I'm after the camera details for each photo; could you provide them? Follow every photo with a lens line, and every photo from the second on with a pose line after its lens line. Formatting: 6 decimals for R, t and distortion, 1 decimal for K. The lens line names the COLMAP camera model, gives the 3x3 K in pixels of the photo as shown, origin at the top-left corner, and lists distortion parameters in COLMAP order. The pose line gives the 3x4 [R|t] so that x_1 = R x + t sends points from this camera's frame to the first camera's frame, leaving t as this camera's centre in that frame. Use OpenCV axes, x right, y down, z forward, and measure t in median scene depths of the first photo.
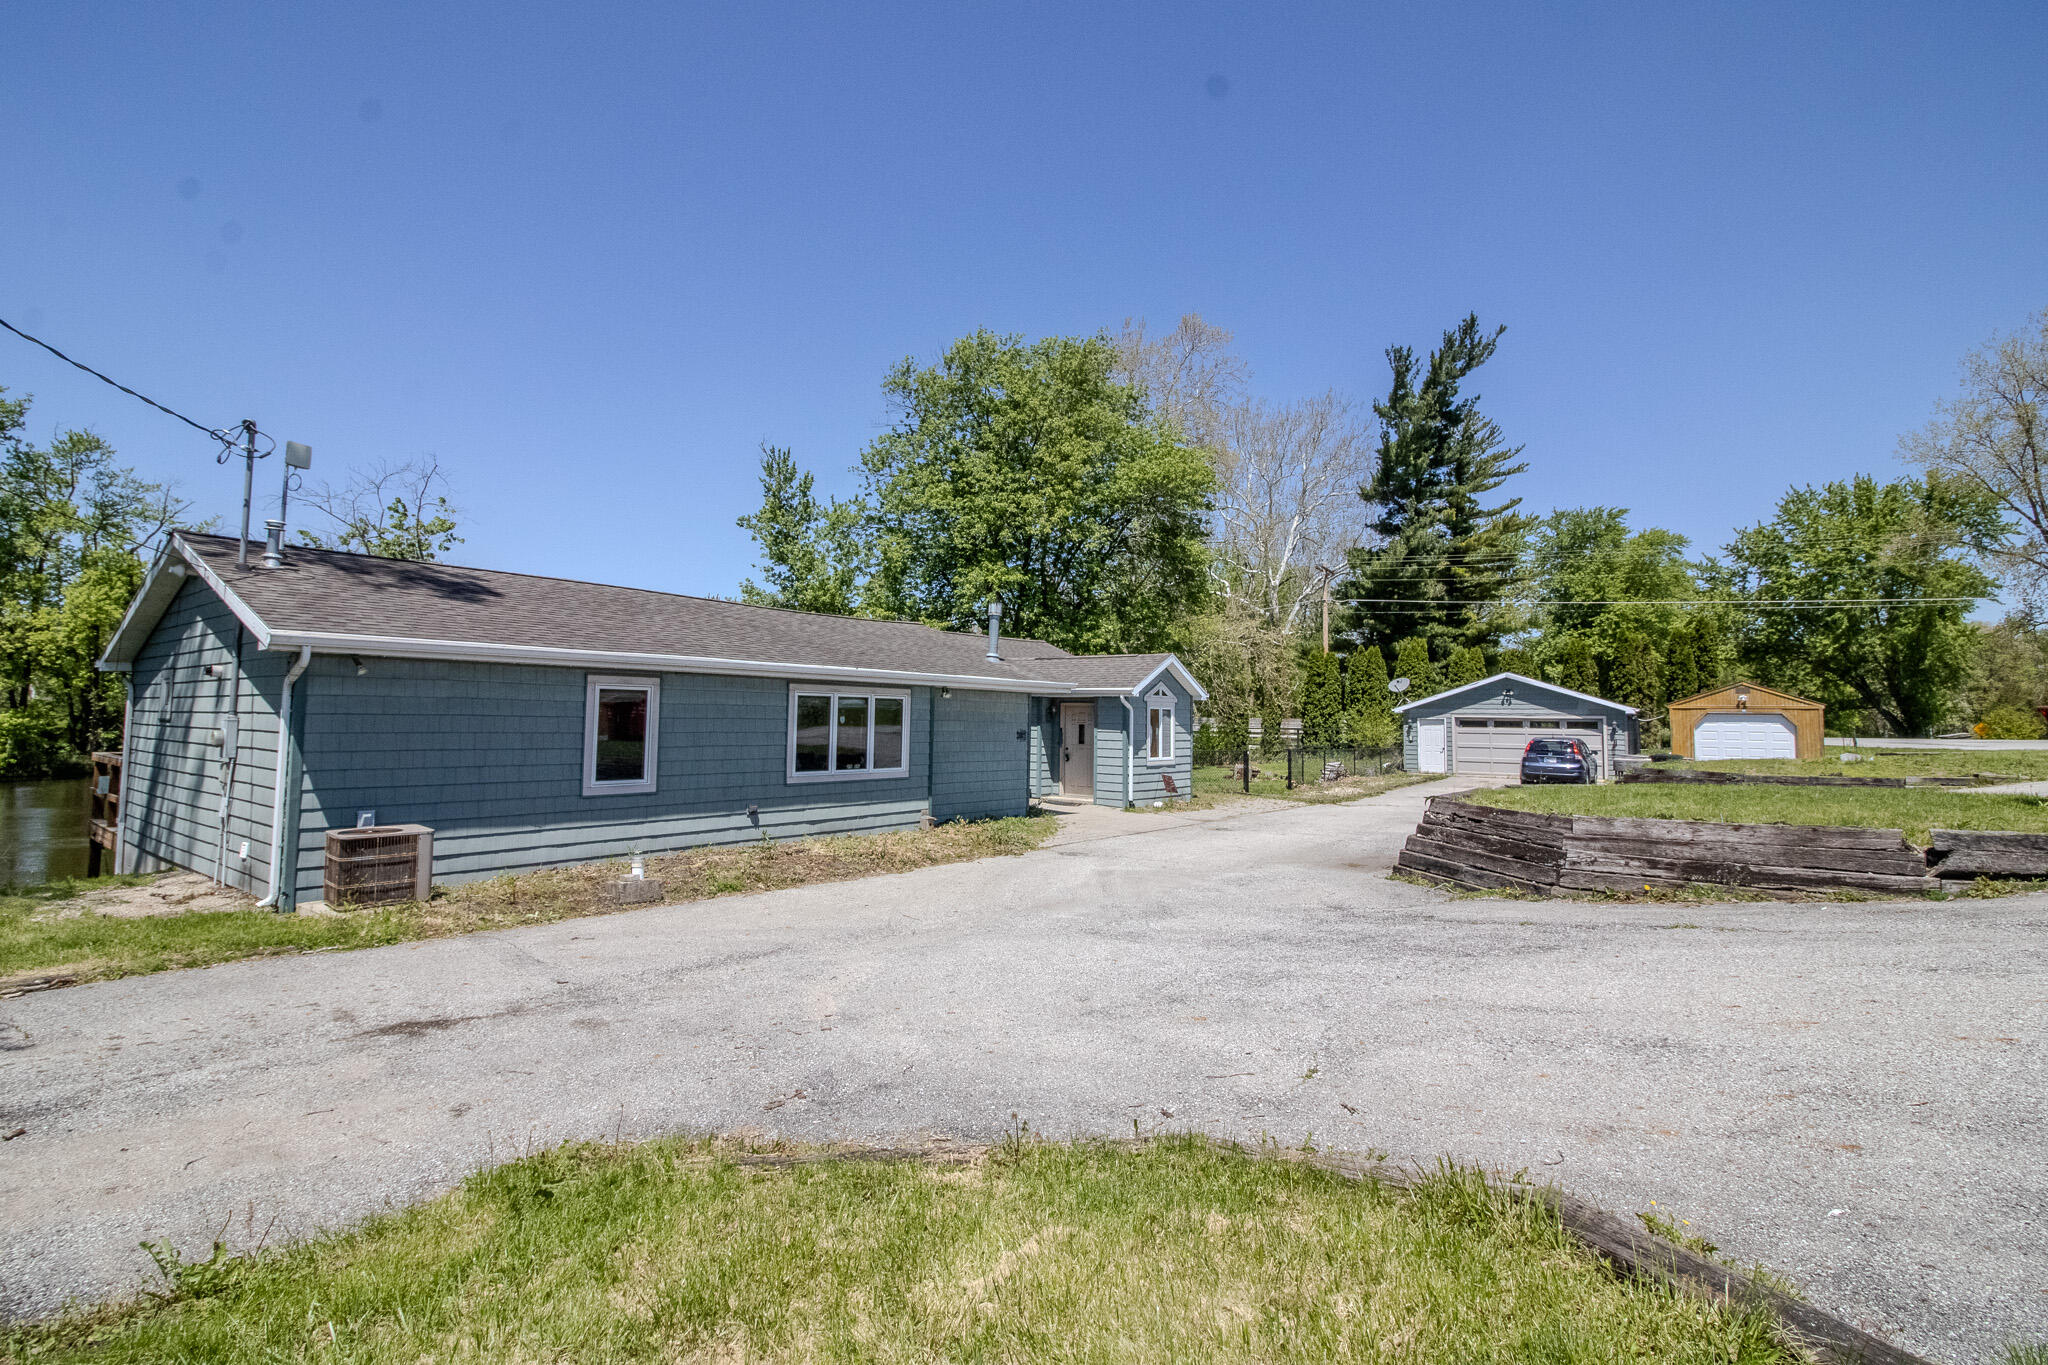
lens RADIAL K [[951.0, 0, 1026.0], [0, 951.0, 651.6], [0, 0, 1]] dist [-0.008467, -0.009051]
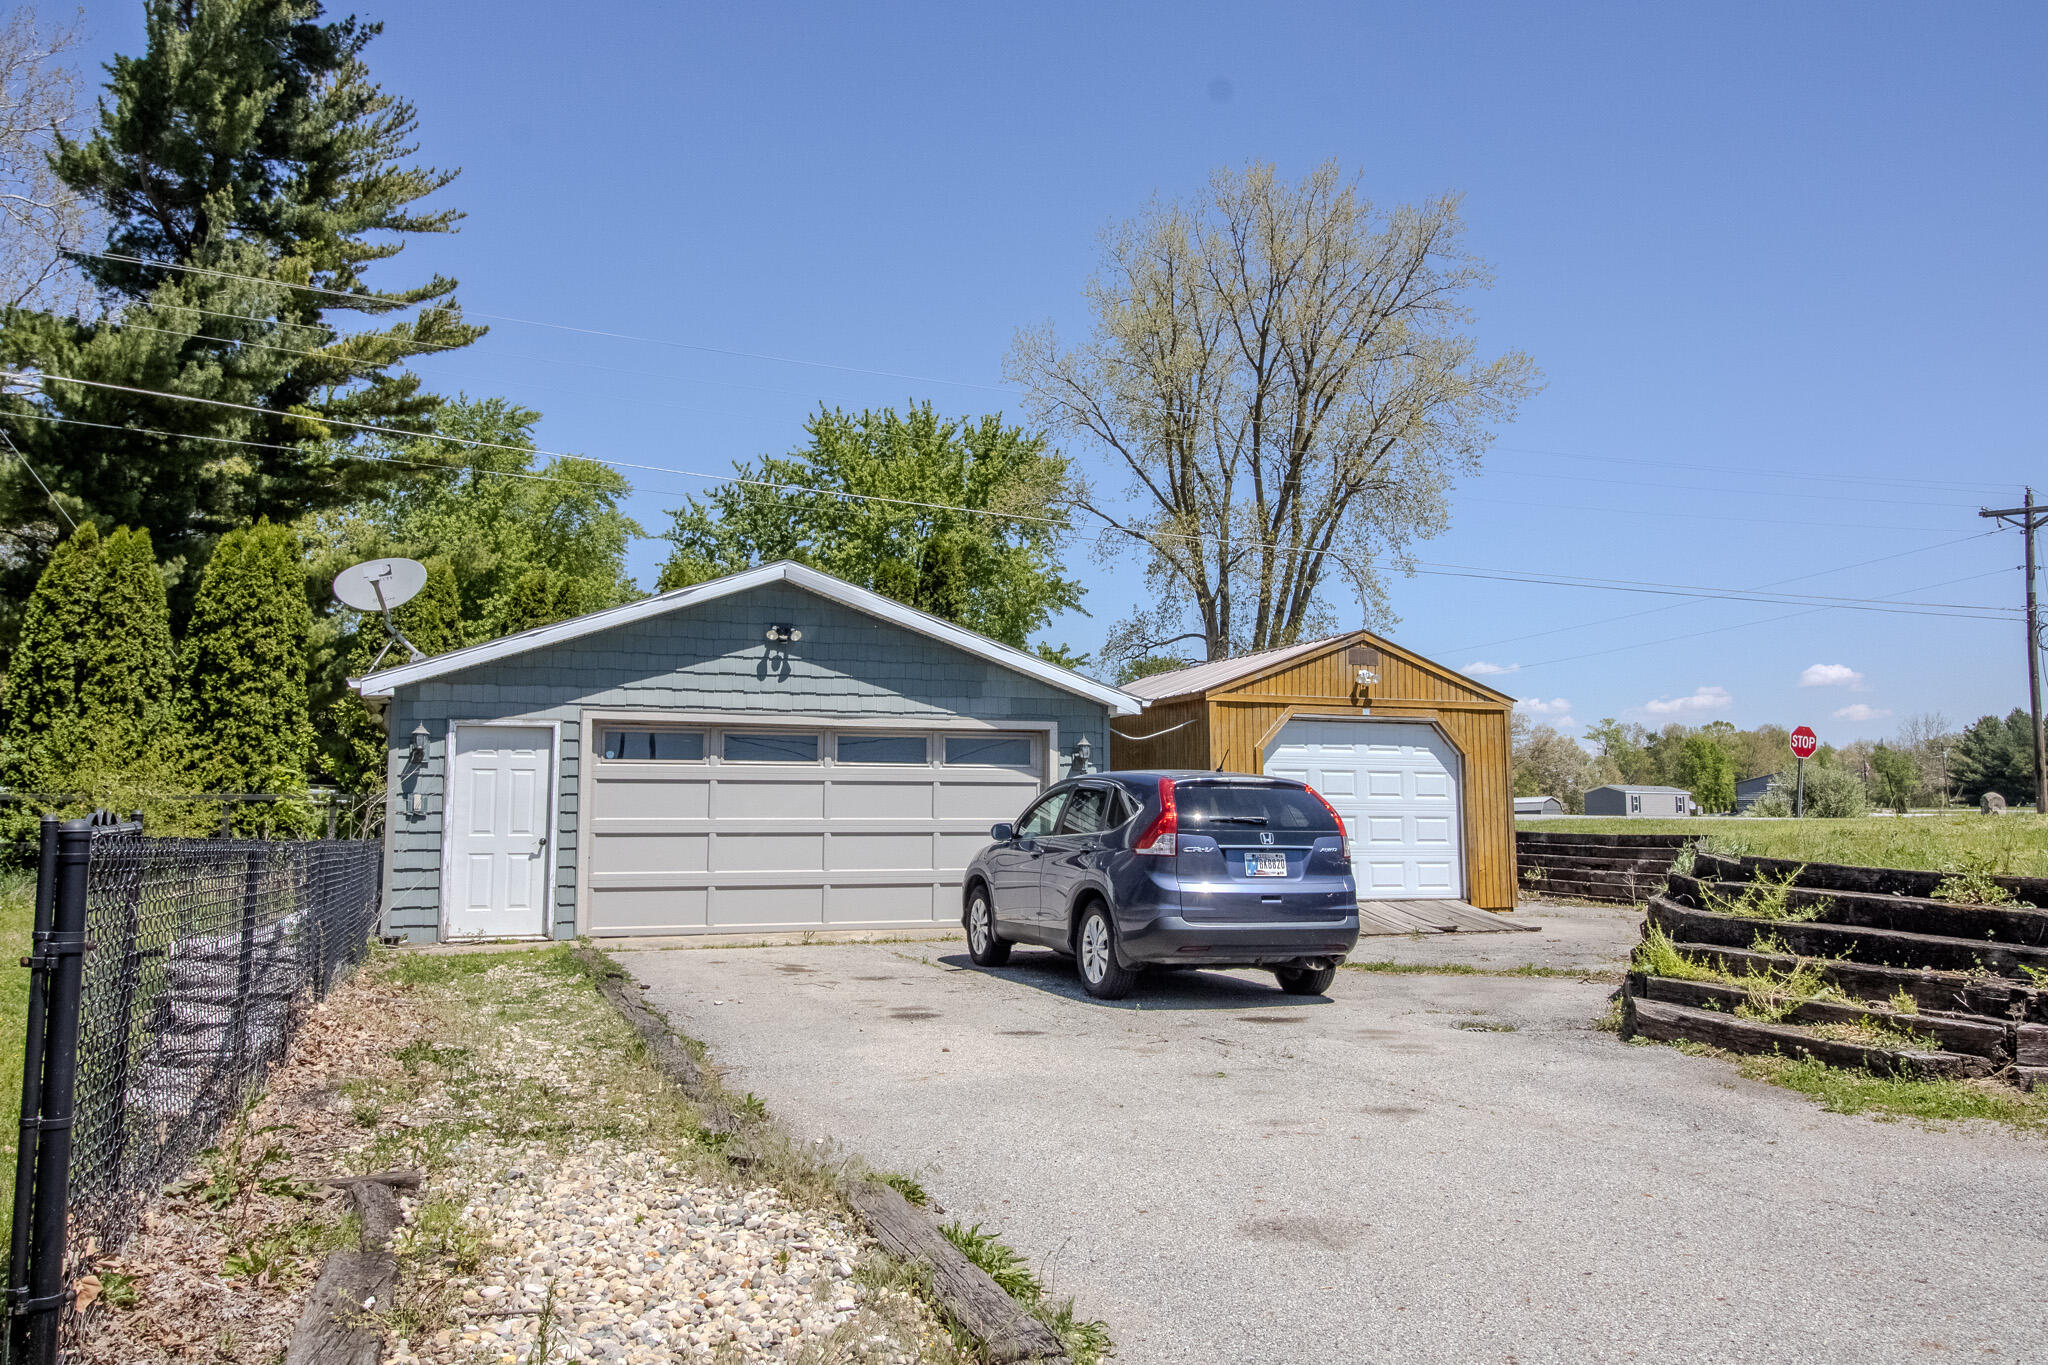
lens RADIAL K [[1567.0, 0, 1024.0], [0, 1567.0, 682.5], [0, 0, 1]] dist [0.006316, 0.008709]
pose [[0.575729, 0.061019, 0.815361, 0.088221], [-0.054735, 0.997851, -0.036028, 0.037512], [-0.815807, -0.023886, 0.577831, 0.354175]]
